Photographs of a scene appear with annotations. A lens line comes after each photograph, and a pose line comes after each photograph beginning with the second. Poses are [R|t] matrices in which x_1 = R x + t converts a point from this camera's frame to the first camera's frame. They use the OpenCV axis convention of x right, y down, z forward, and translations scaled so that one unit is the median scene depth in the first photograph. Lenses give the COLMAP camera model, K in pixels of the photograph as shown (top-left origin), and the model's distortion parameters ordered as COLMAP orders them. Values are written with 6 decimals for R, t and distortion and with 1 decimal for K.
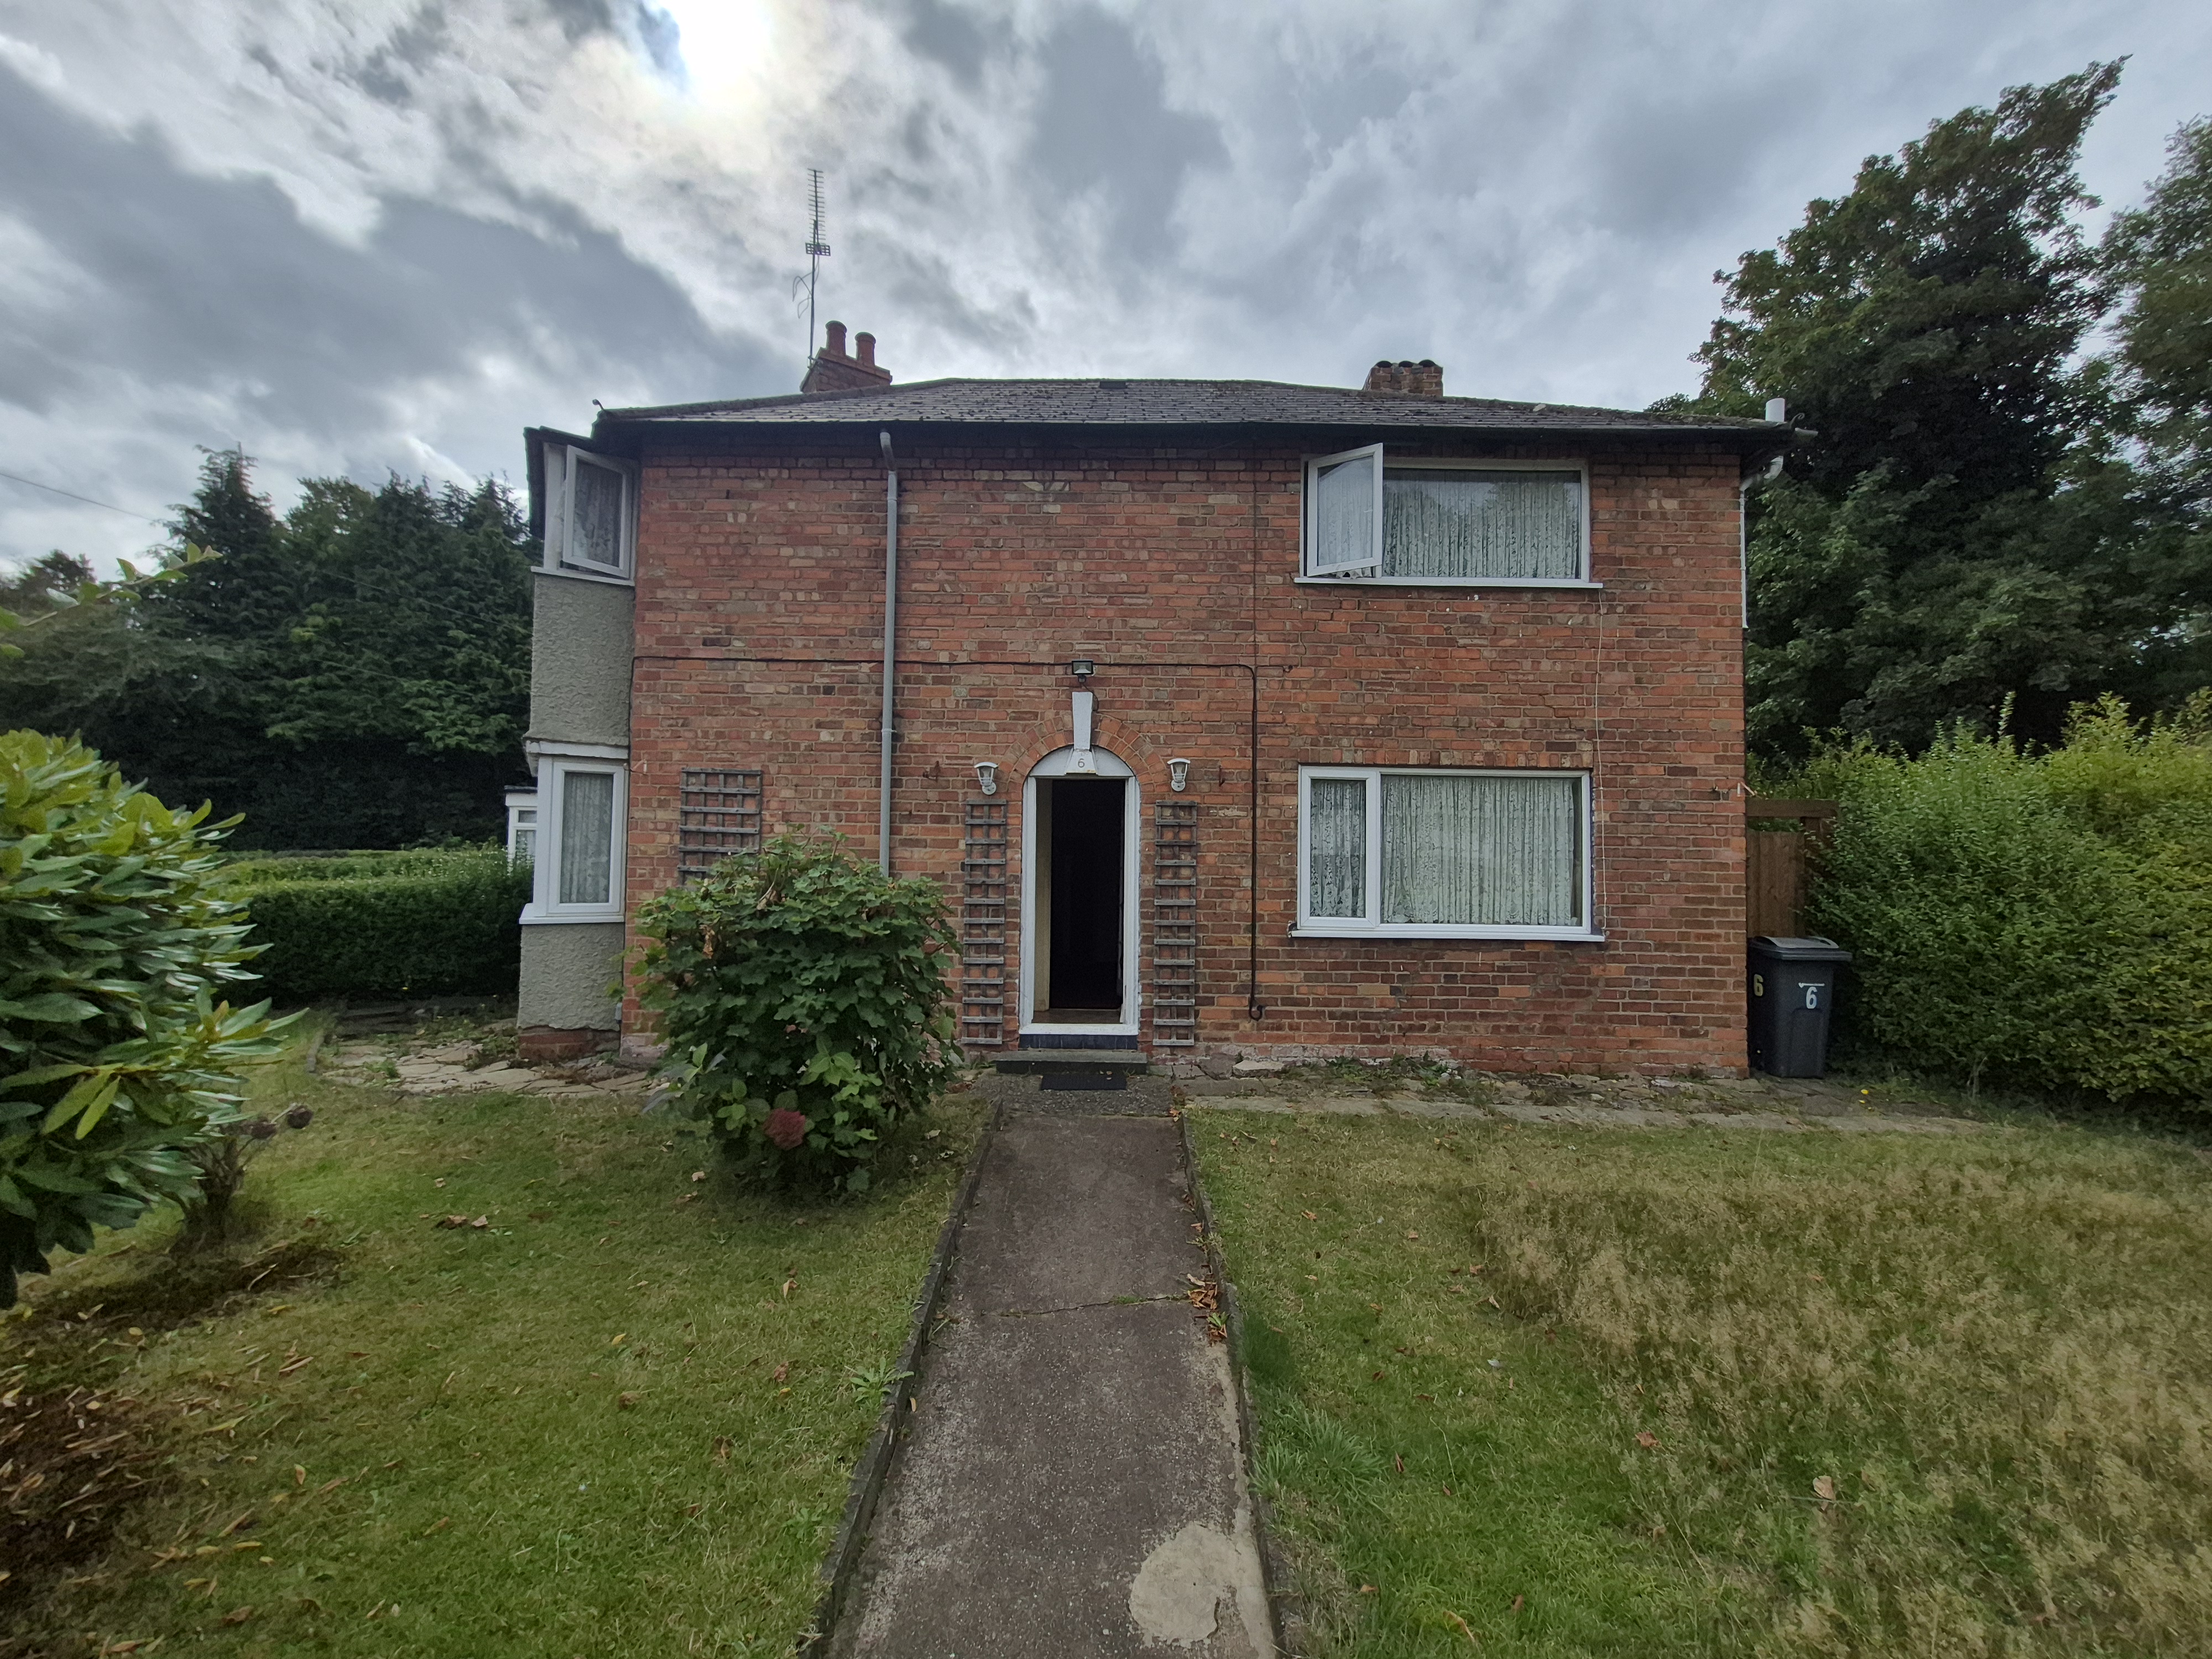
lens RADIAL K [[874.7, 0, 1114.3], [0, 874.7, 833.0], [0, 0, 1]] dist [-0.001244, -0.000459]
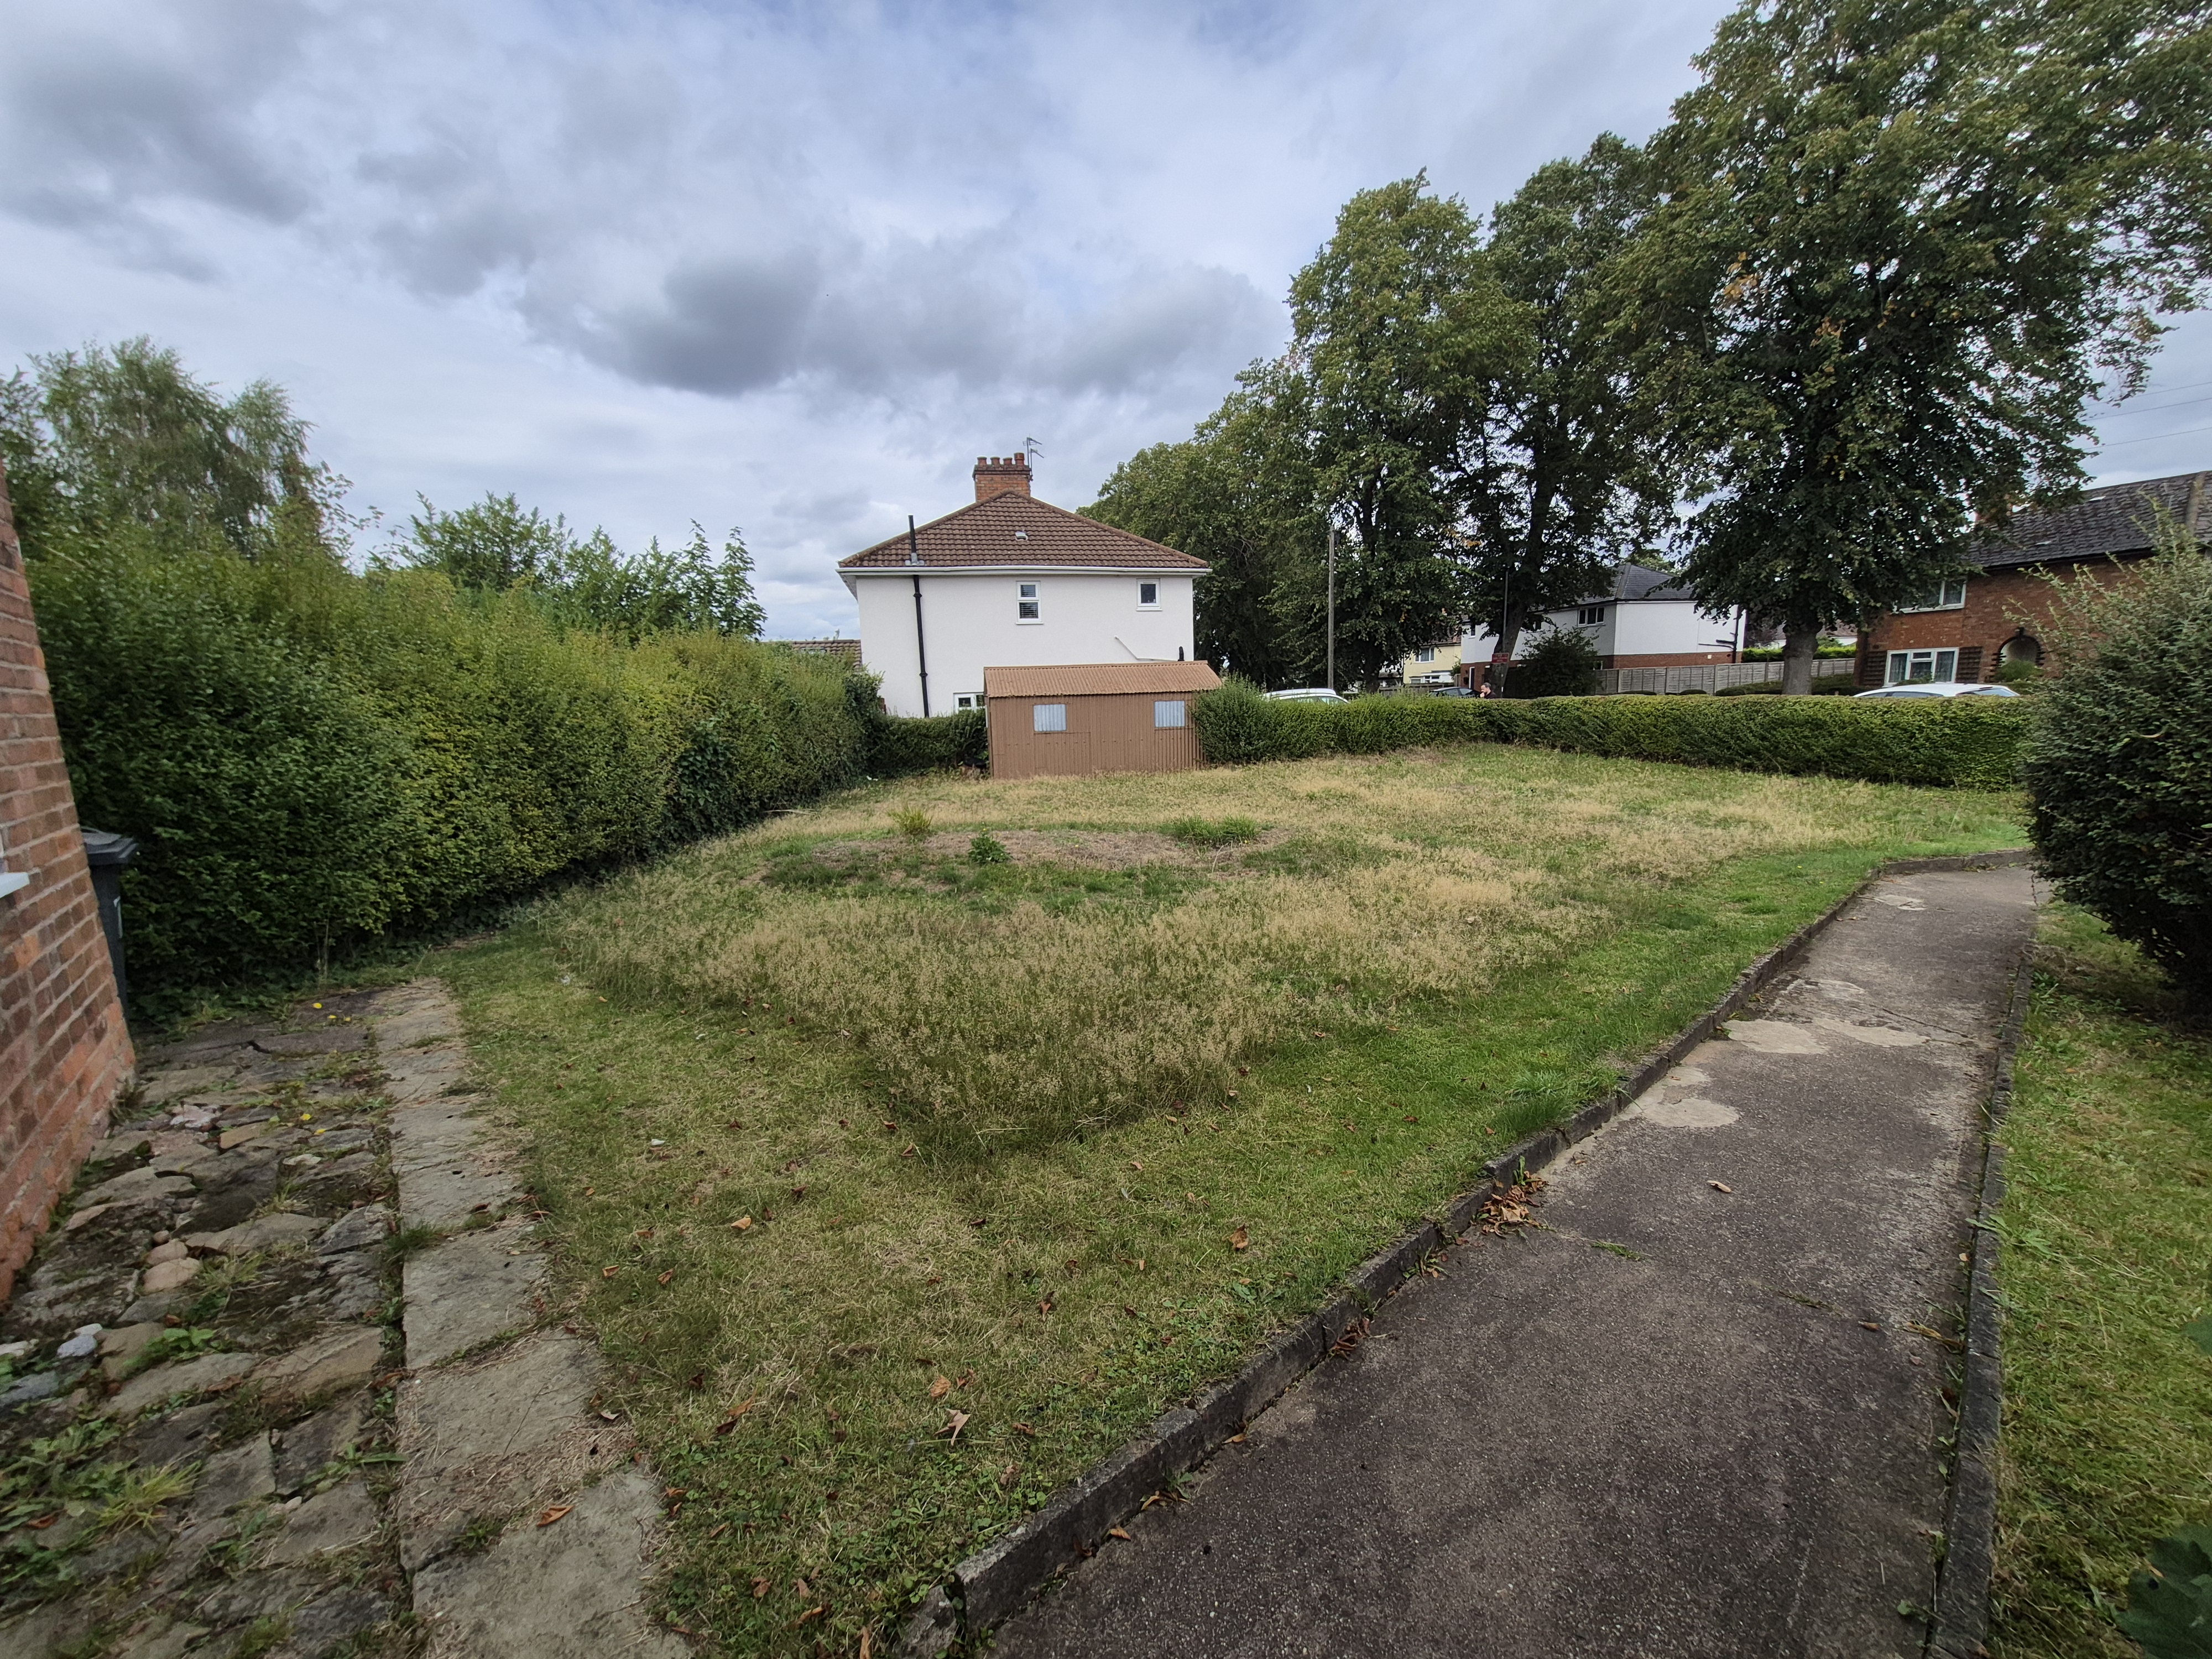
lens RADIAL K [[874.7, 0, 1106.0], [0, 874.7, 828.1], [0, 0, 1]] dist [-0.001244, -0.000459]
pose [[-0.669288, -0.116123, 0.733872, -0.103182], [-0.003725, 0.988223, 0.152973, 0.030675], [-0.742993, 0.099649, -0.661839, 0.915911]]
